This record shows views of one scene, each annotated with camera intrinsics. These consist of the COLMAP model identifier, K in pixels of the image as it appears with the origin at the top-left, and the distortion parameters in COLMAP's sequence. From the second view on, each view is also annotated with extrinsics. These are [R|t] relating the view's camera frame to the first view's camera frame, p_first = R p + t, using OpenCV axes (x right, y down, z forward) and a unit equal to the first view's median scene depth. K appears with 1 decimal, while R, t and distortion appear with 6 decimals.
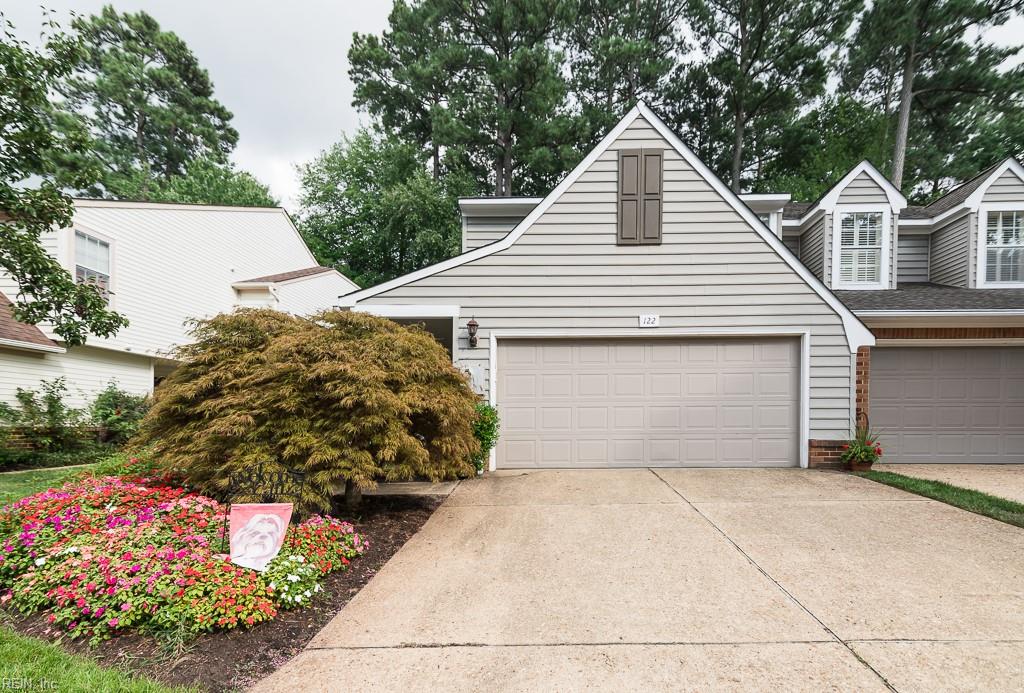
lens RADIAL K [[515.7, 0, 517.2], [0, 515.7, 431.8], [0, 0, 1]] dist [0.008486, 0.002372]
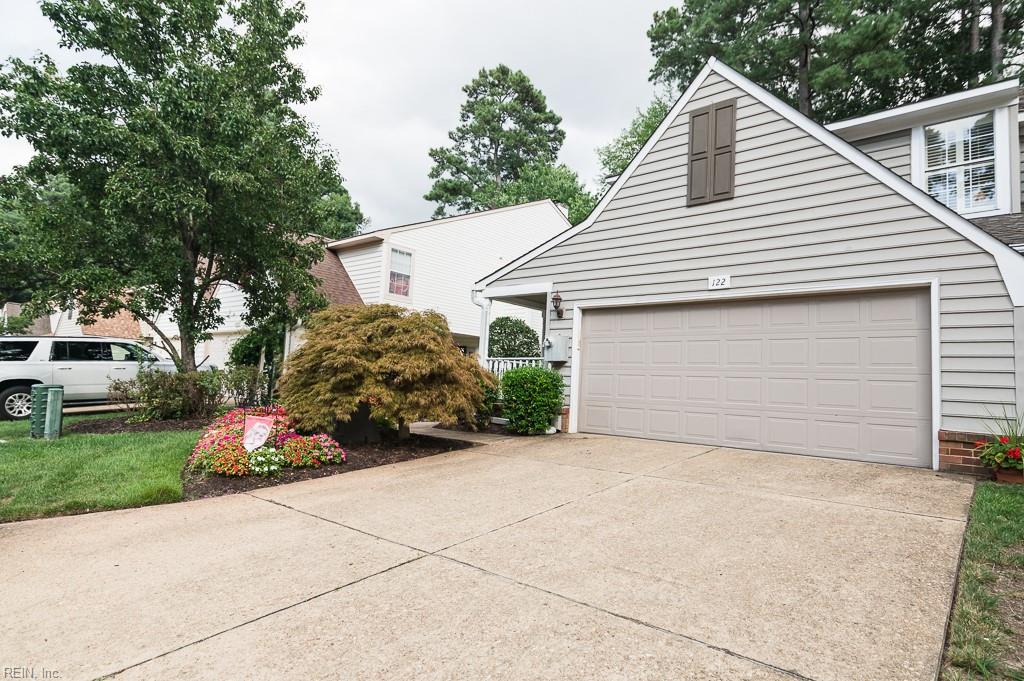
lens RADIAL K [[597.6, 0, 514.2], [0, 597.6, 337.1], [0, 0, 1]] dist [0.006219, 0.001764]
pose [[0.745800, -0.015548, -0.665989, 0.679301], [-0.059700, 0.994145, -0.090063, -0.002636], [0.663490, 0.106929, 0.740505, -0.006700]]
